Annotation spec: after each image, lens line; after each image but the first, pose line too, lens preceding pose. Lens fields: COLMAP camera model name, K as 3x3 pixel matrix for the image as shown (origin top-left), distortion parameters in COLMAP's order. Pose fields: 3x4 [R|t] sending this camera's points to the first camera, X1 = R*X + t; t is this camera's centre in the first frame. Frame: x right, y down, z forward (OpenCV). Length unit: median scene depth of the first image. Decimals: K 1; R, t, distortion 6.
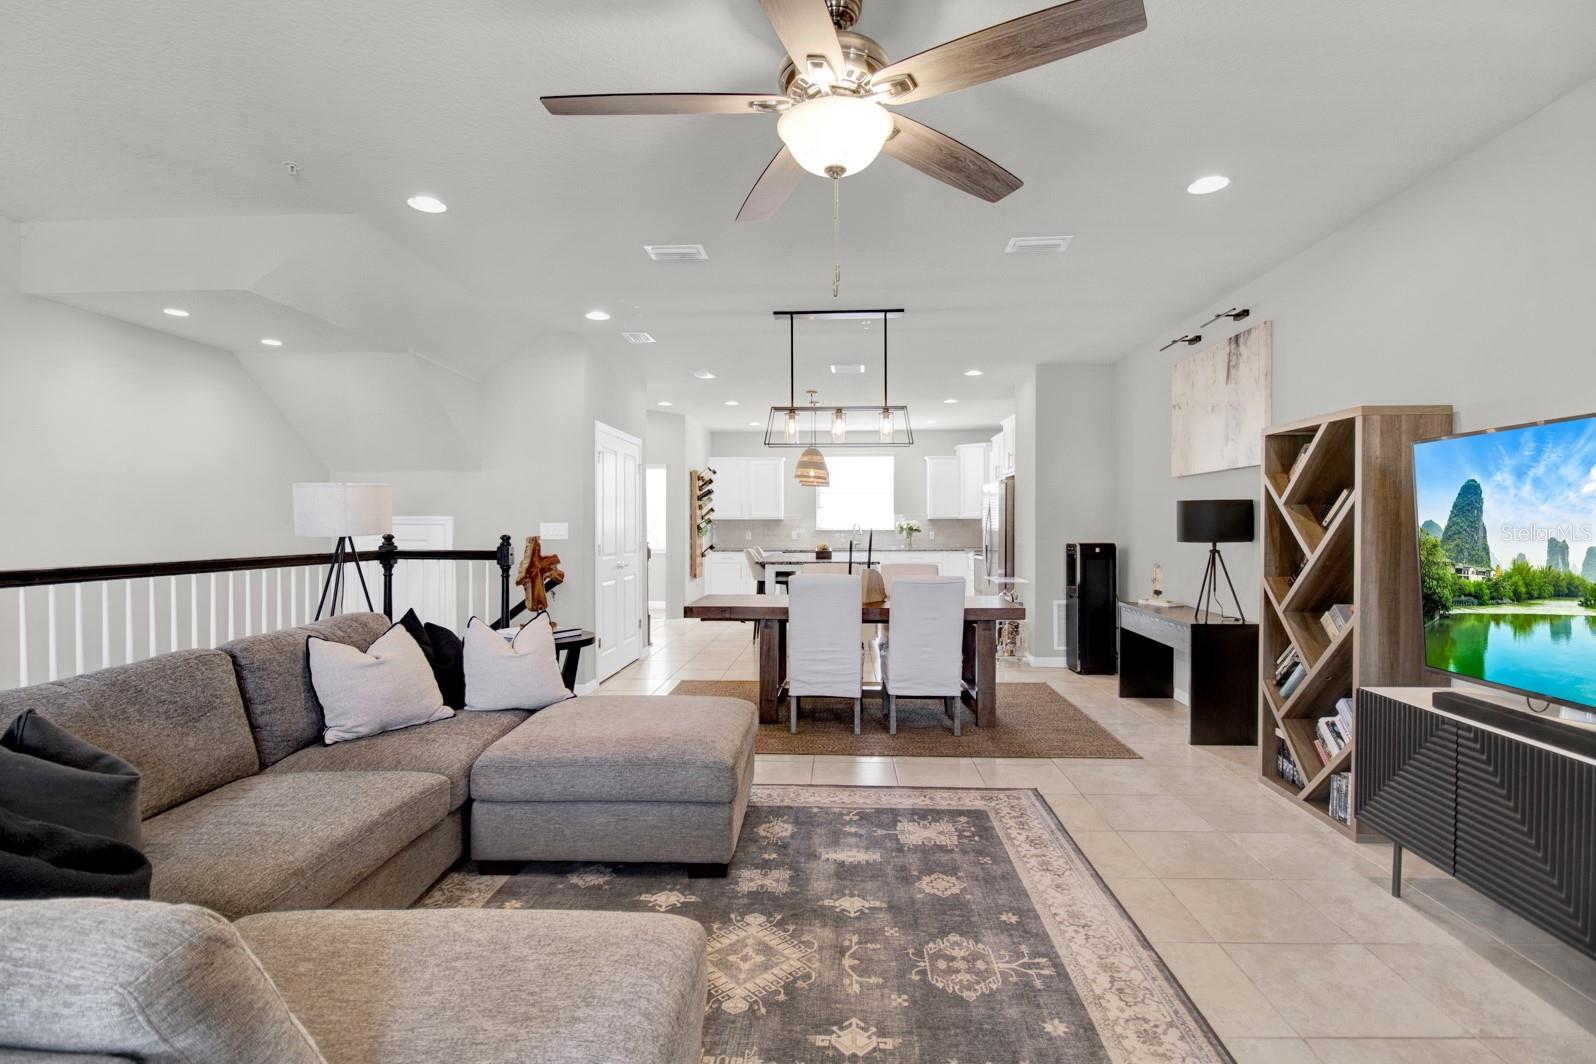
lens RADIAL K [[758.5, 0, 798.0], [0, 758.5, 532.0], [0, 0, 1]] dist [-0.000761, -0.000332]
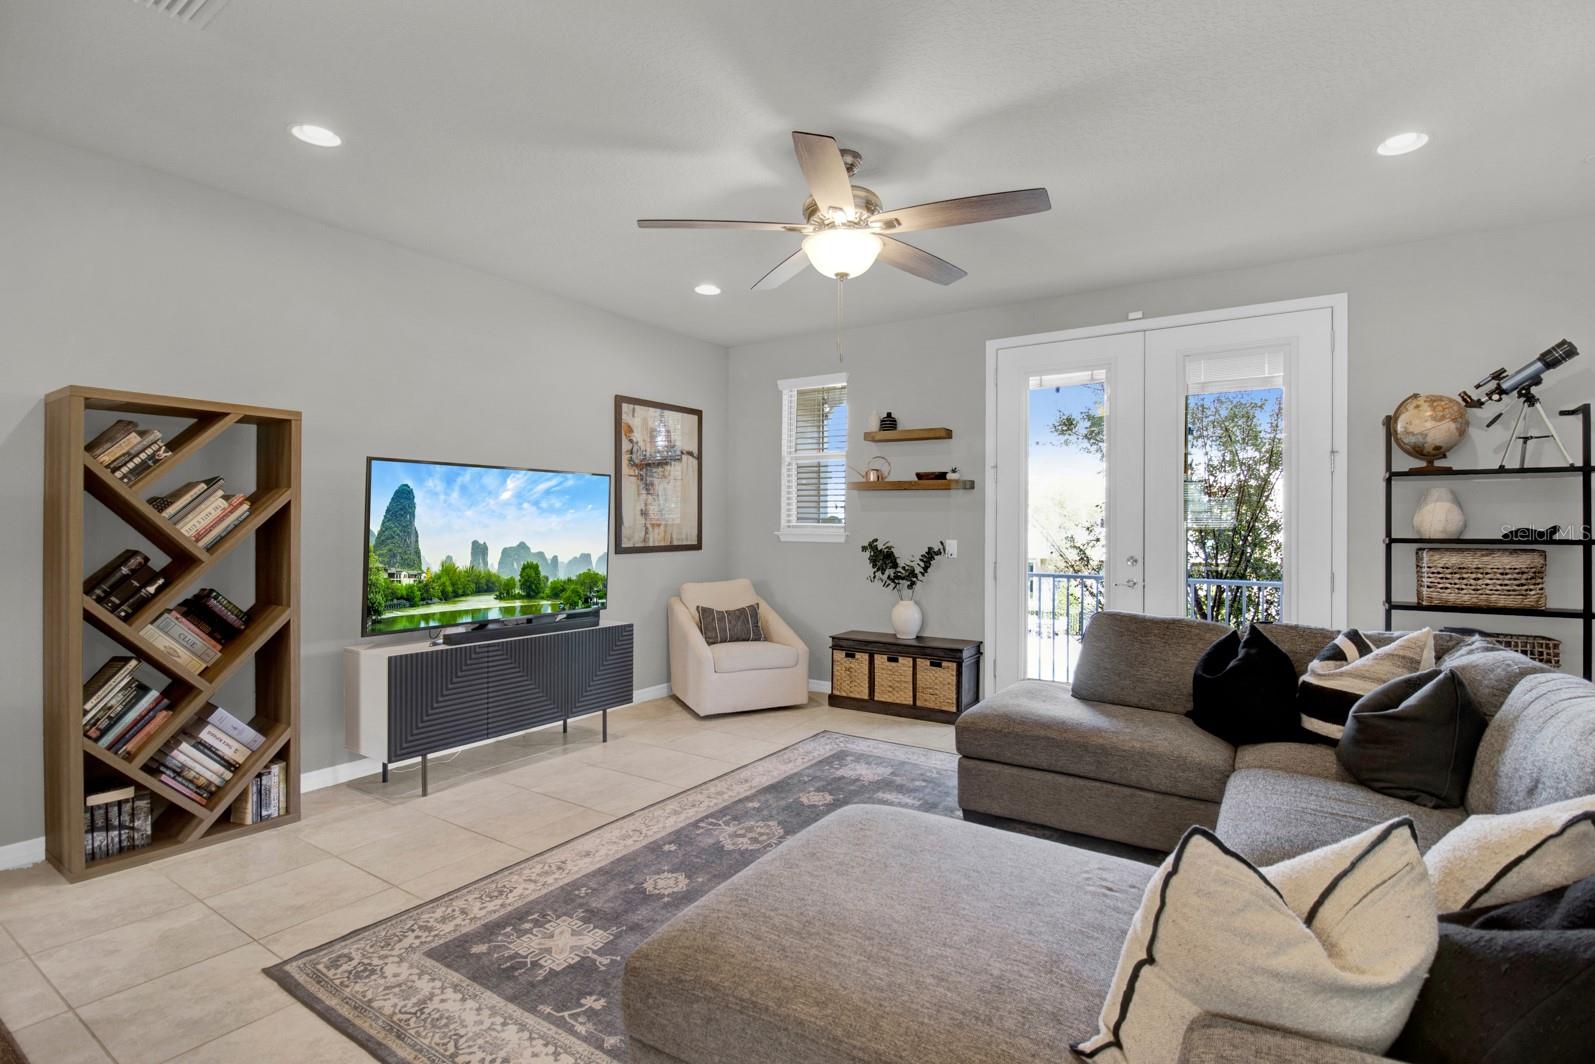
lens RADIAL K [[761.4, 0, 826.1], [0, 761.4, 528.9], [0, 0, 1]] dist [0.000984, -0.014685]
pose [[-0.881550, -0.002217, 0.472085, -0.368553], [0.001882, 0.999965, 0.008212, -0.006908], [-0.472086, 0.008128, -0.881515, 1.398910]]
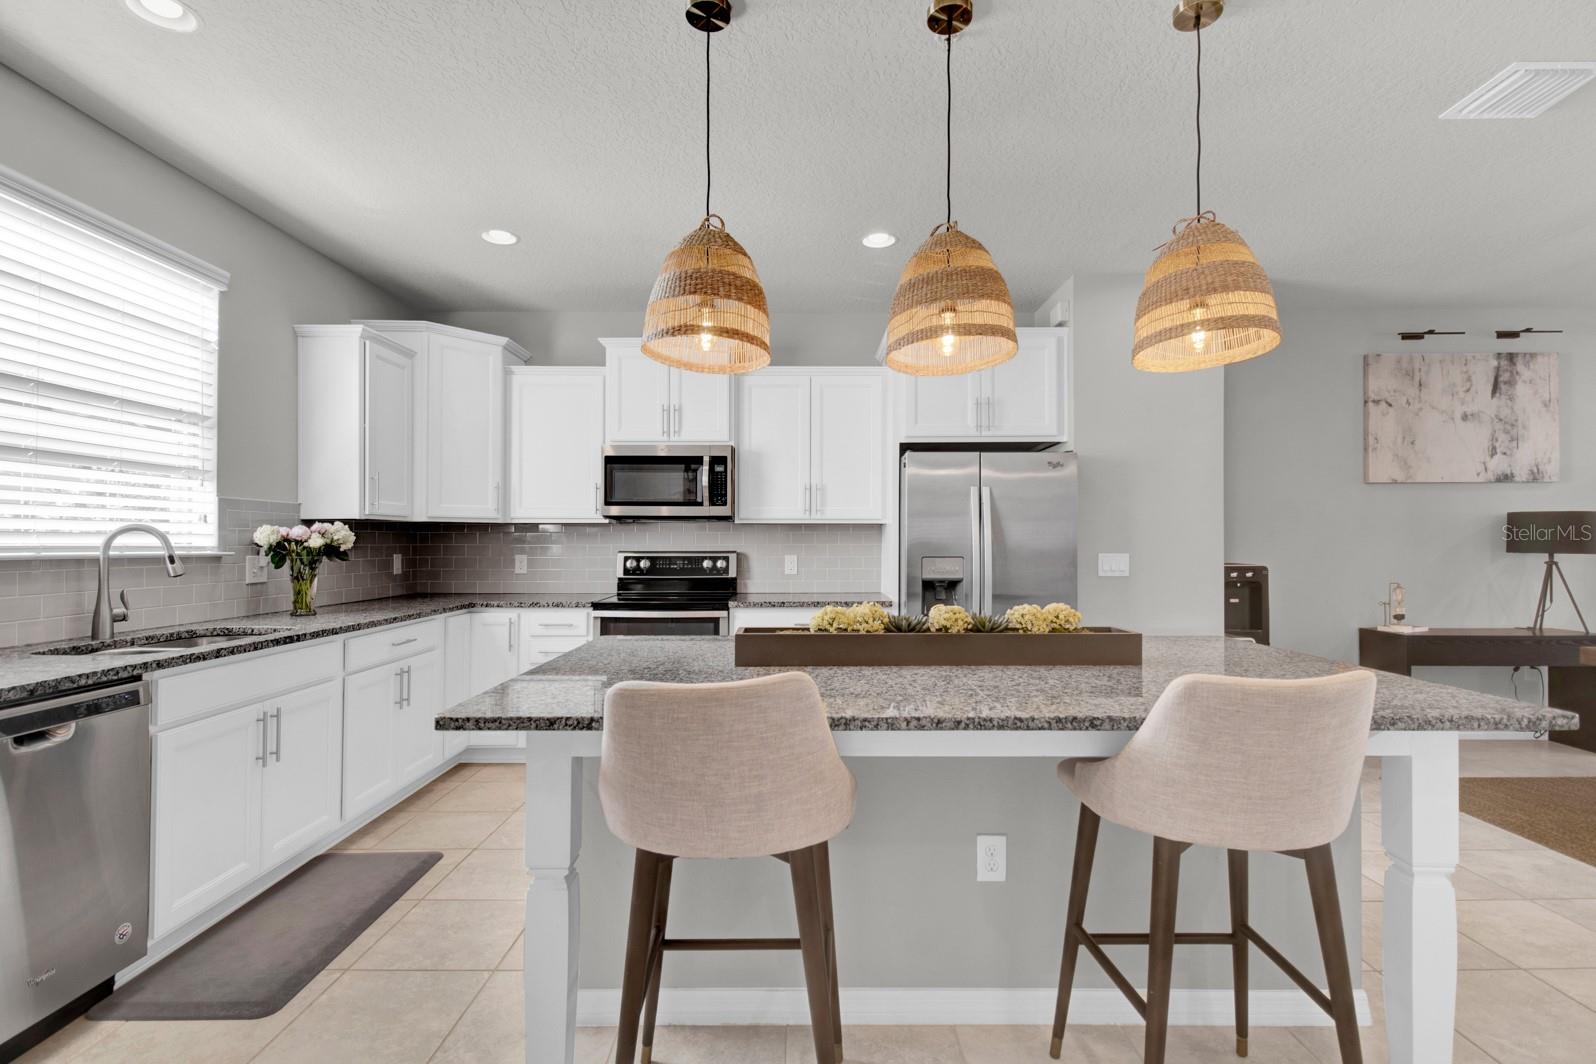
lens RADIAL K [[771.0, 0, 799.1], [0, 771.0, 535.0], [0, 0, 1]] dist [0.065119, -0.034515]
pose [[-0.079256, 0.017610, 0.996699, -0.557772], [0.013250, 0.999774, -0.016611, -0.009450], [-0.996766, 0.011890, -0.079471, 2.741101]]
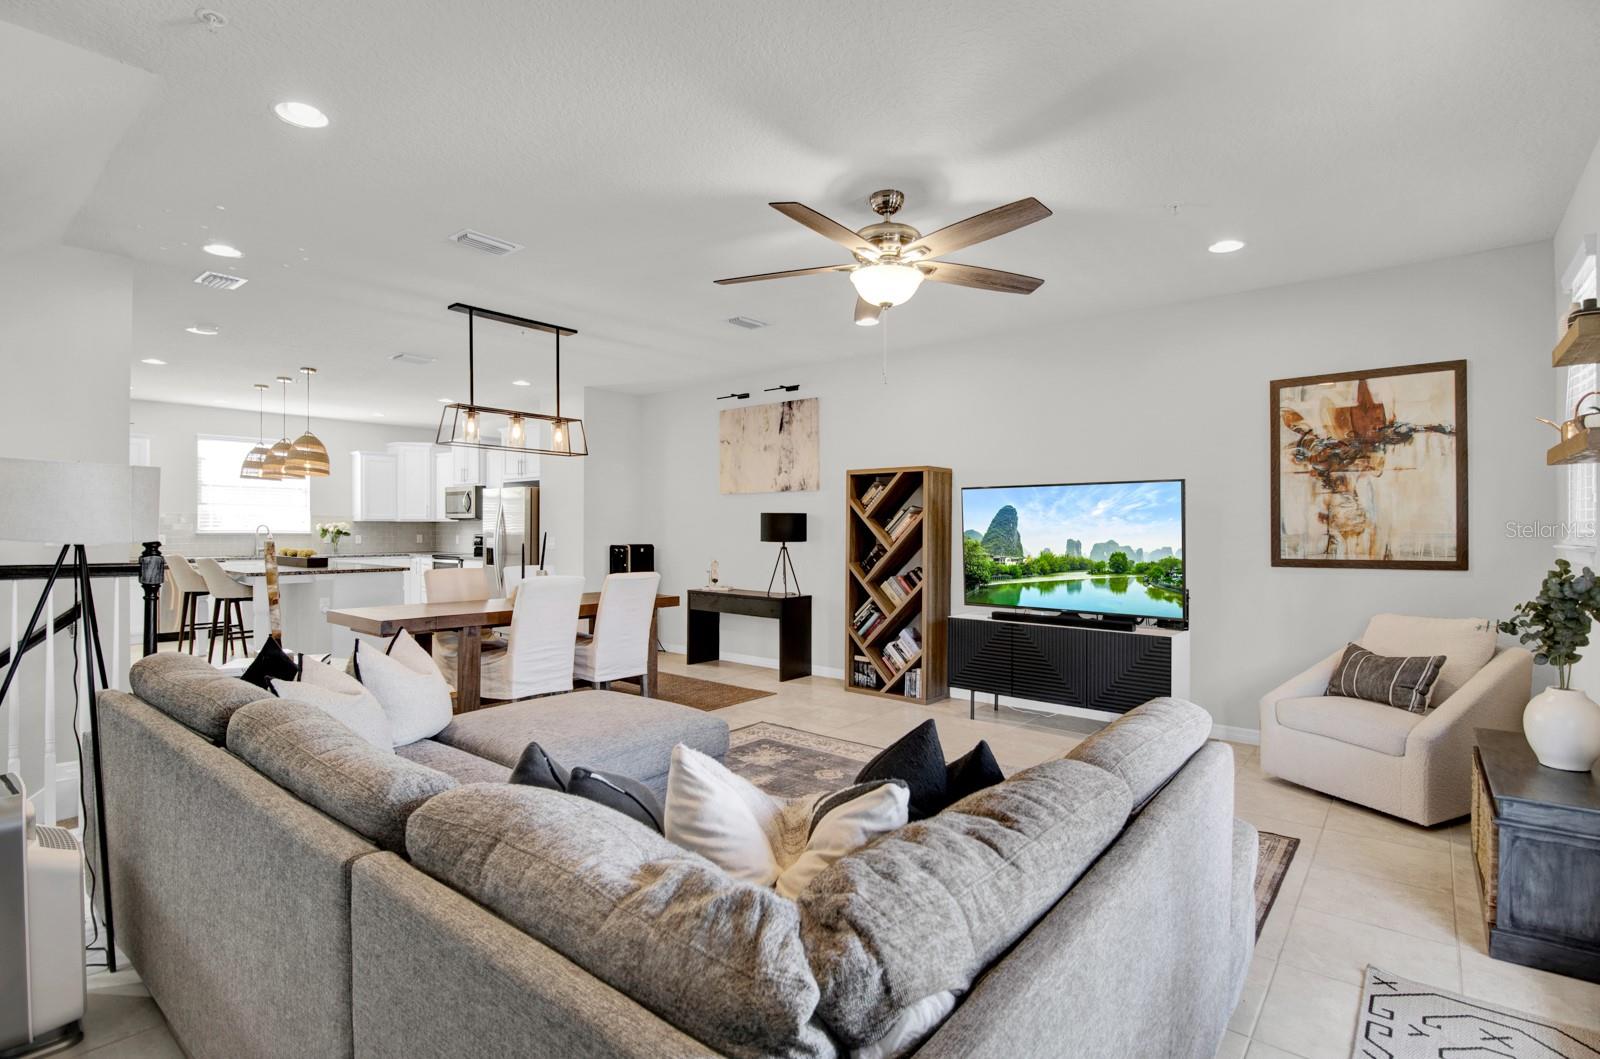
lens RADIAL K [[773.0, 0, 803.9], [0, 773.0, 533.9], [0, 0, 1]] dist [-0.002231, -0.000258]
pose [[0.591187, -0.000405, 0.806535, -0.826793], [0.001801, 0.999998, -0.000817, -0.000775], [-0.806533, 0.001936, 0.591186, 0.118187]]
